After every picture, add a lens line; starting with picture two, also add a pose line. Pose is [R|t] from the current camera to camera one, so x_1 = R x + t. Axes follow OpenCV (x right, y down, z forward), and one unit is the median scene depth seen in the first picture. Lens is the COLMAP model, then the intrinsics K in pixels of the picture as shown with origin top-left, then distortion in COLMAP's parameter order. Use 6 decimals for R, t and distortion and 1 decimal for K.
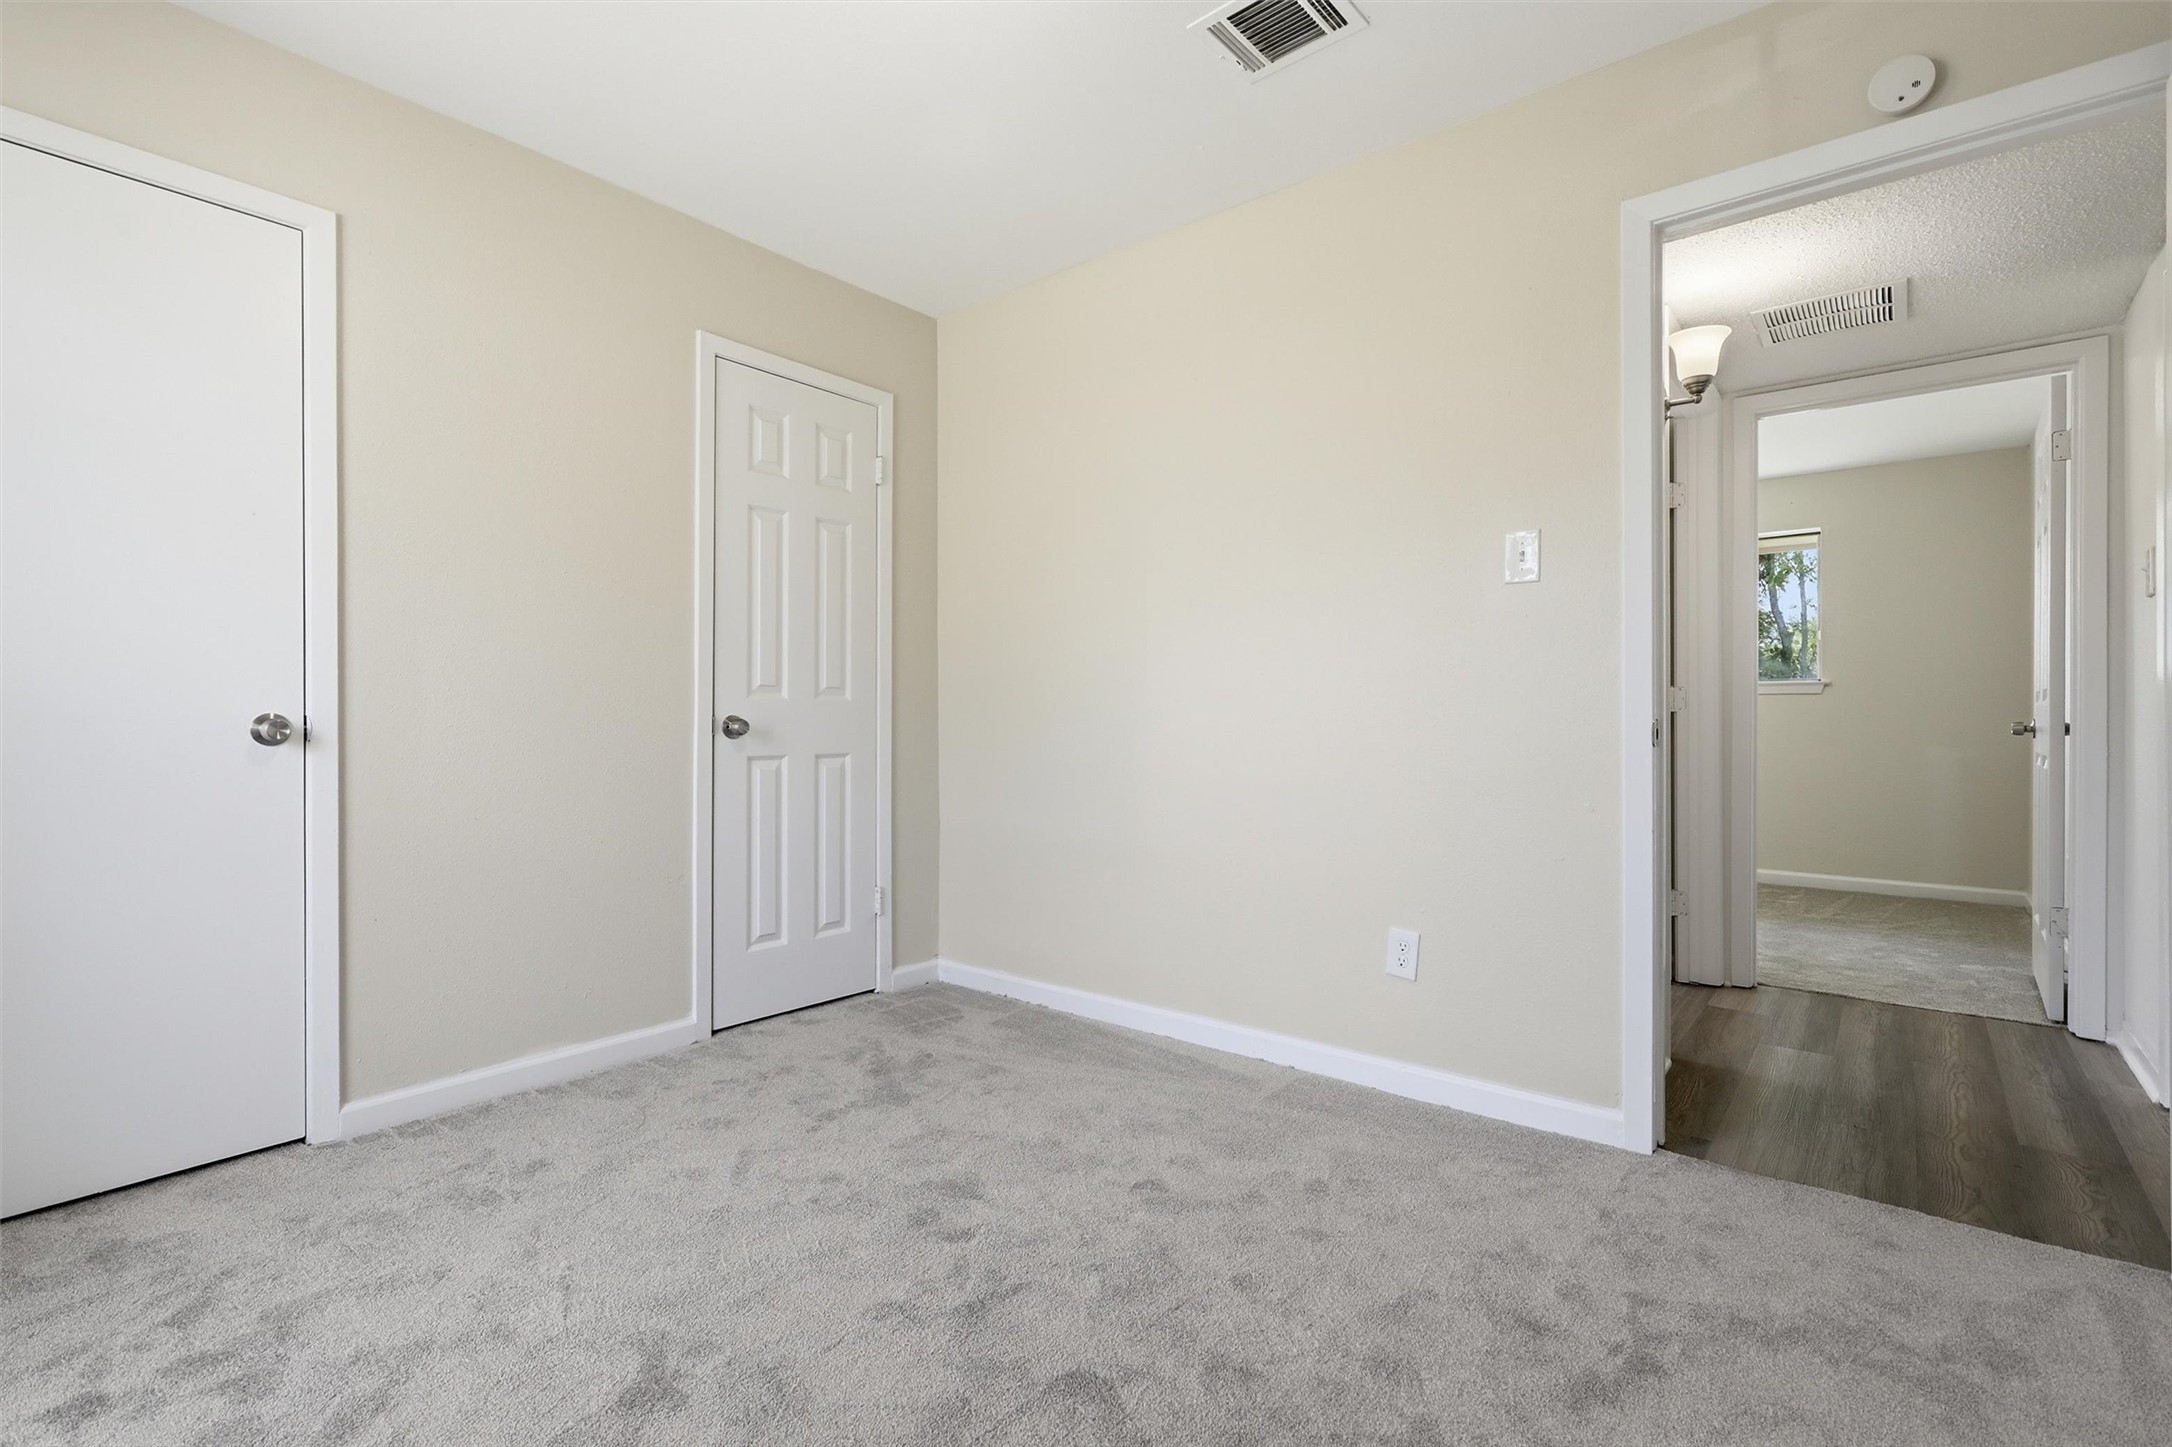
lens RADIAL K [[979.5, 0, 1093.3], [0, 979.5, 718.7], [0, 0, 1]] dist [0.002019, 0.000541]
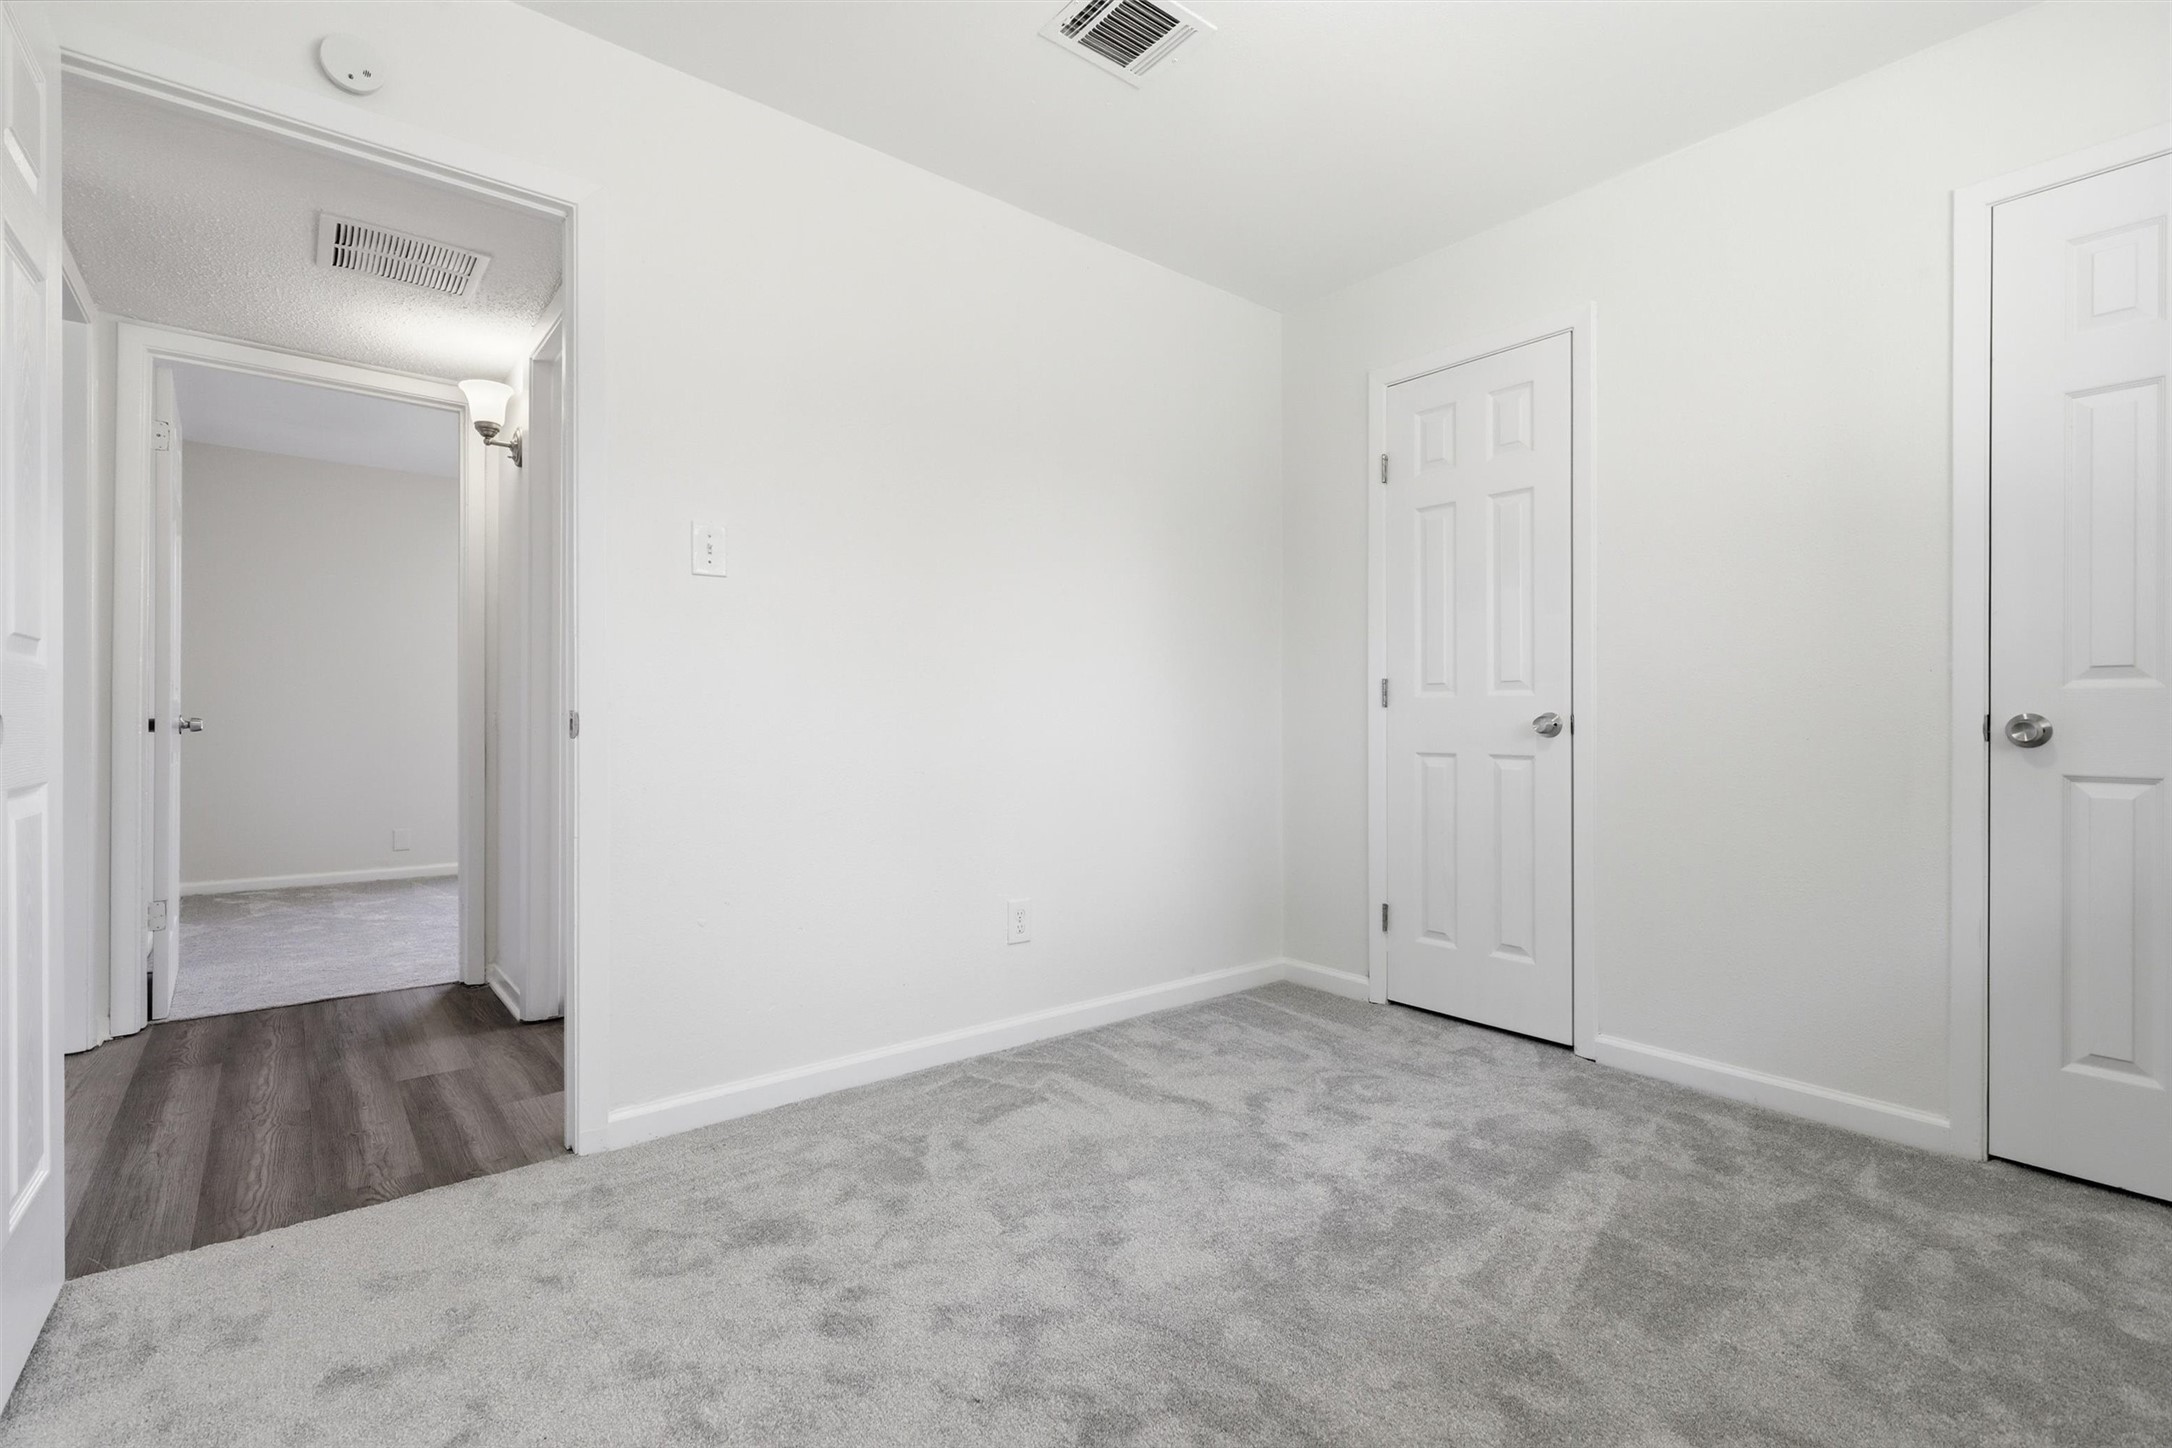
lens RADIAL K [[967.5, 0, 1111.4], [0, 967.5, 715.4], [0, 0, 1]] dist [-0.001992, -0.000077]
pose [[-0.169943, -0.000587, -0.985454, 0.466732], [-0.001752, 0.999998, -0.000293, -0.000152], [0.985452, 0.001677, -0.169943, 0.552347]]
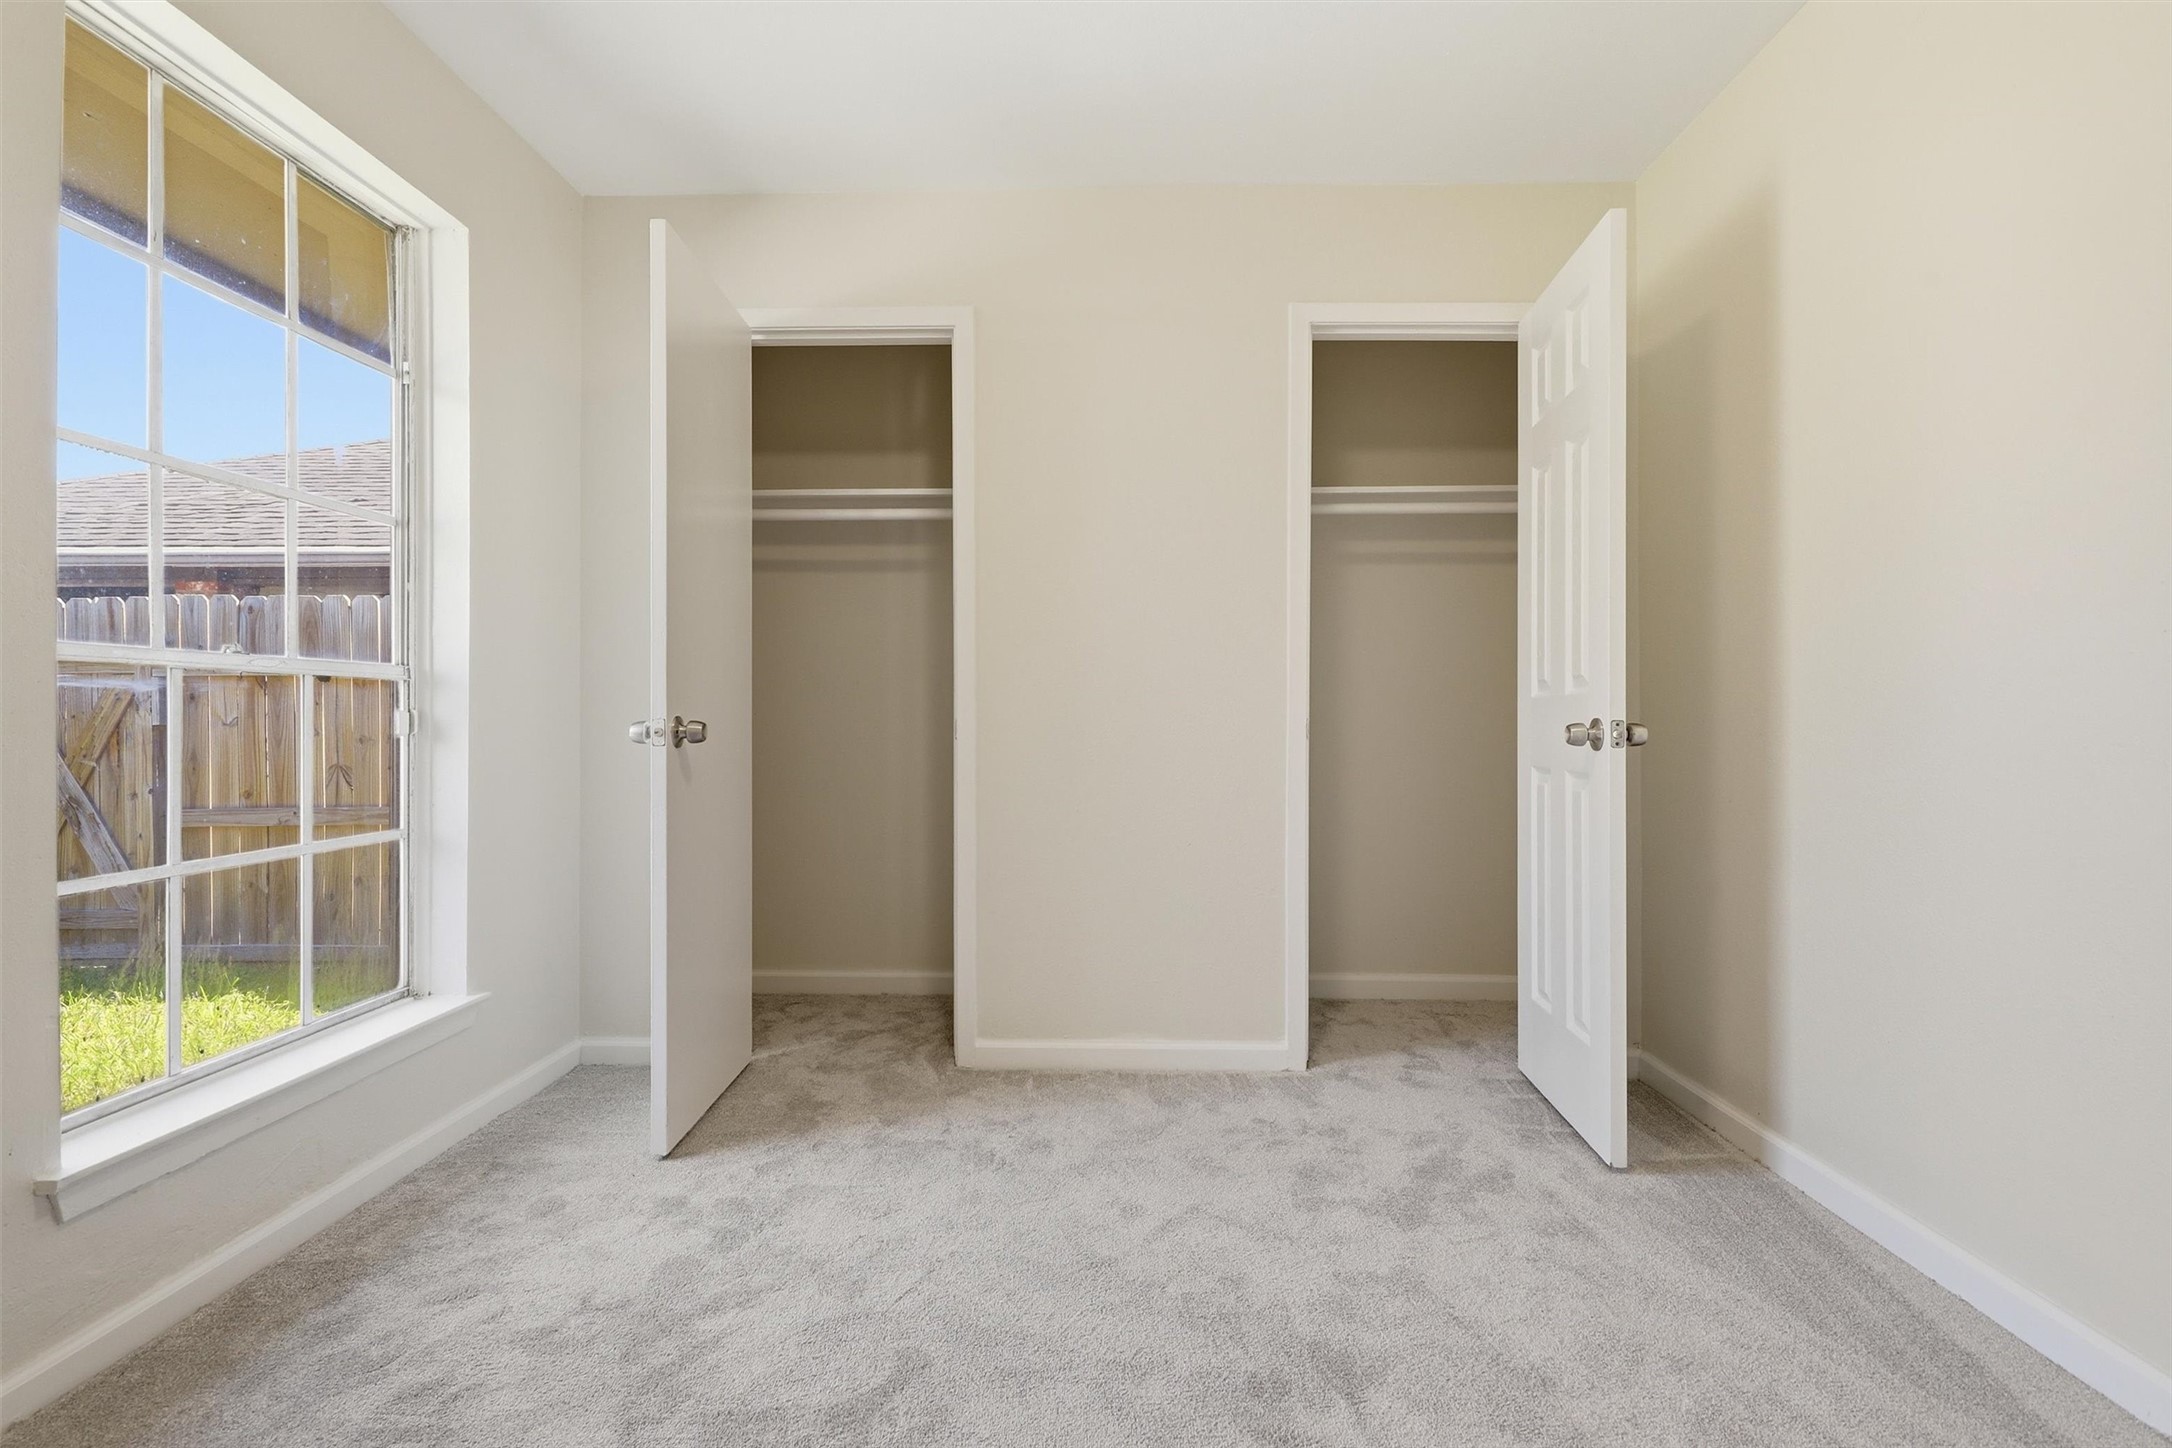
lens RADIAL K [[997.2, 0, 1090.3], [0, 997.2, 717.7], [0, 0, 1]] dist [0.001601, -0.000004]
pose [[0.615441, -0.003169, -0.788177, 0.244939], [-0.001357, 0.999986, -0.005080, 0.003788], [0.788182, 0.004196, 0.615428, 0.305174]]
